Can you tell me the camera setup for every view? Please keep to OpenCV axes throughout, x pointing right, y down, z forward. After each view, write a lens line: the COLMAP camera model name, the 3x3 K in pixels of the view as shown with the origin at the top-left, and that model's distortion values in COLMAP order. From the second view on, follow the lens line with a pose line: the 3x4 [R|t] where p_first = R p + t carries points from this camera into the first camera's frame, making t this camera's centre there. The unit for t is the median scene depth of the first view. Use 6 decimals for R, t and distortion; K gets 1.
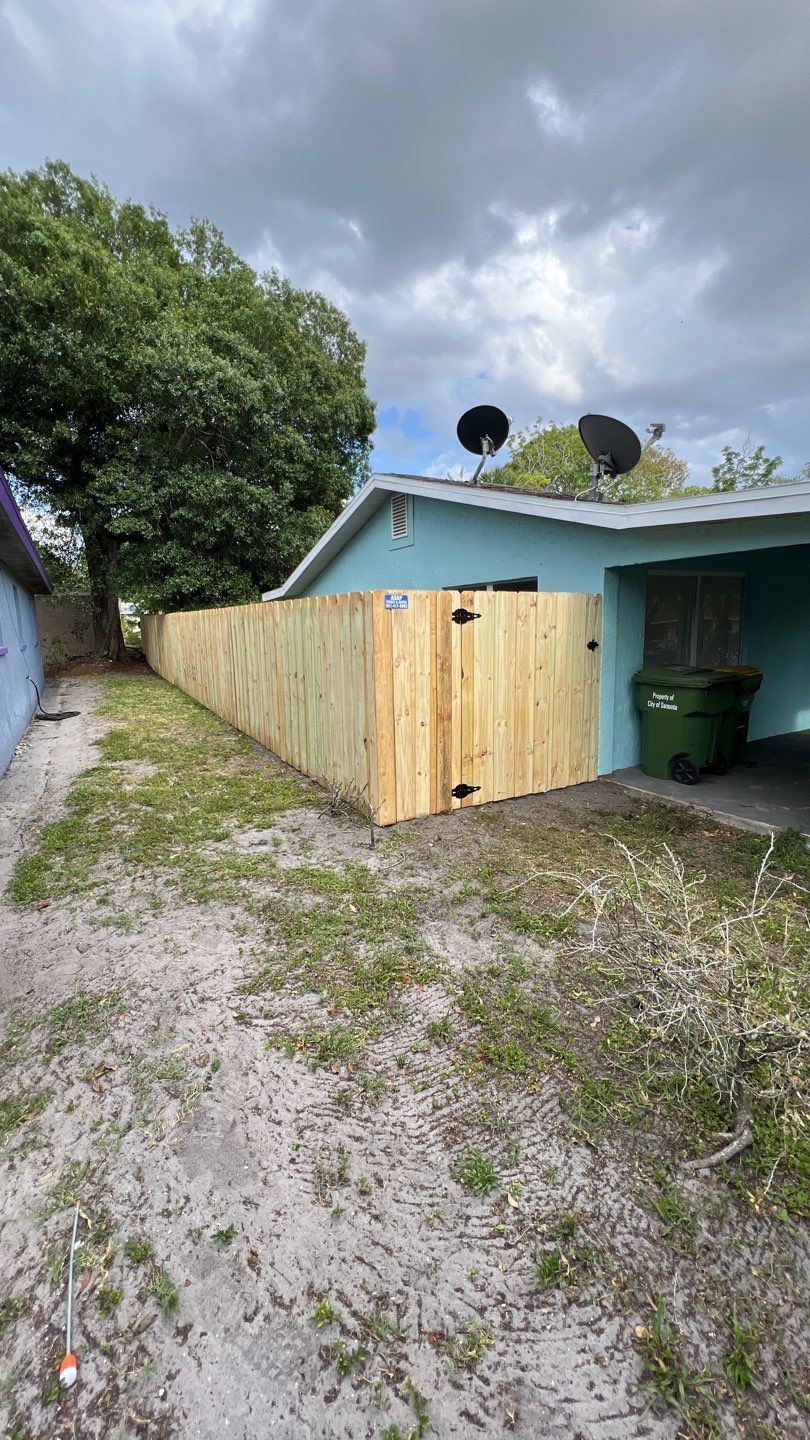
lens RADIAL K [[576.1, 0, 406.9], [0, 576.1, 727.1], [0, 0, 1]] dist [0.002514, 0.000266]
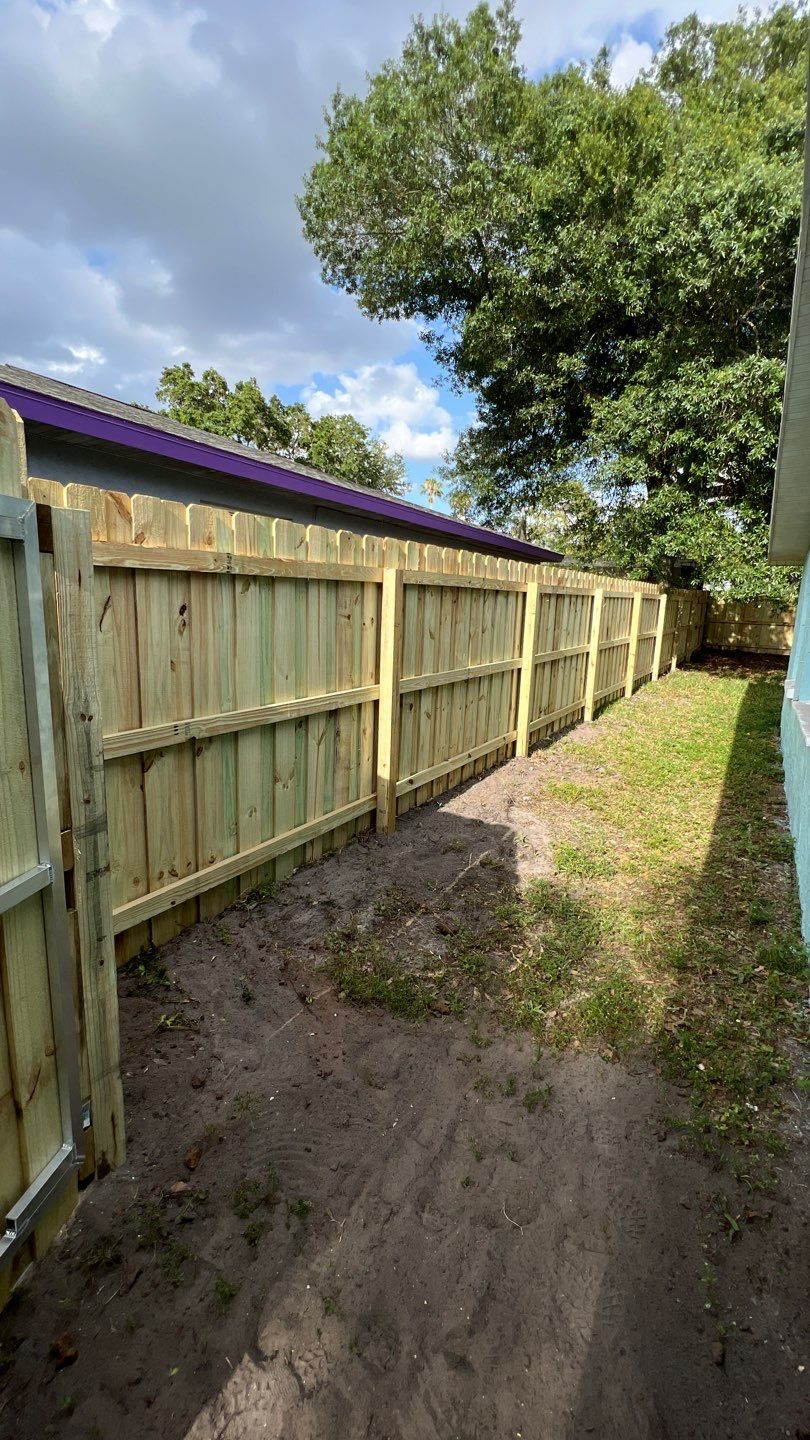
lens RADIAL K [[616.7, 0, 388.7], [0, 616.7, 714.8], [0, 0, 1]] dist [-0.002582, -0.000452]
pose [[0.477033, 0.202989, -0.855123, 0.349763], [-0.203054, 0.972094, 0.117482, -0.153198], [0.855108, 0.117593, 0.504938, 0.890756]]
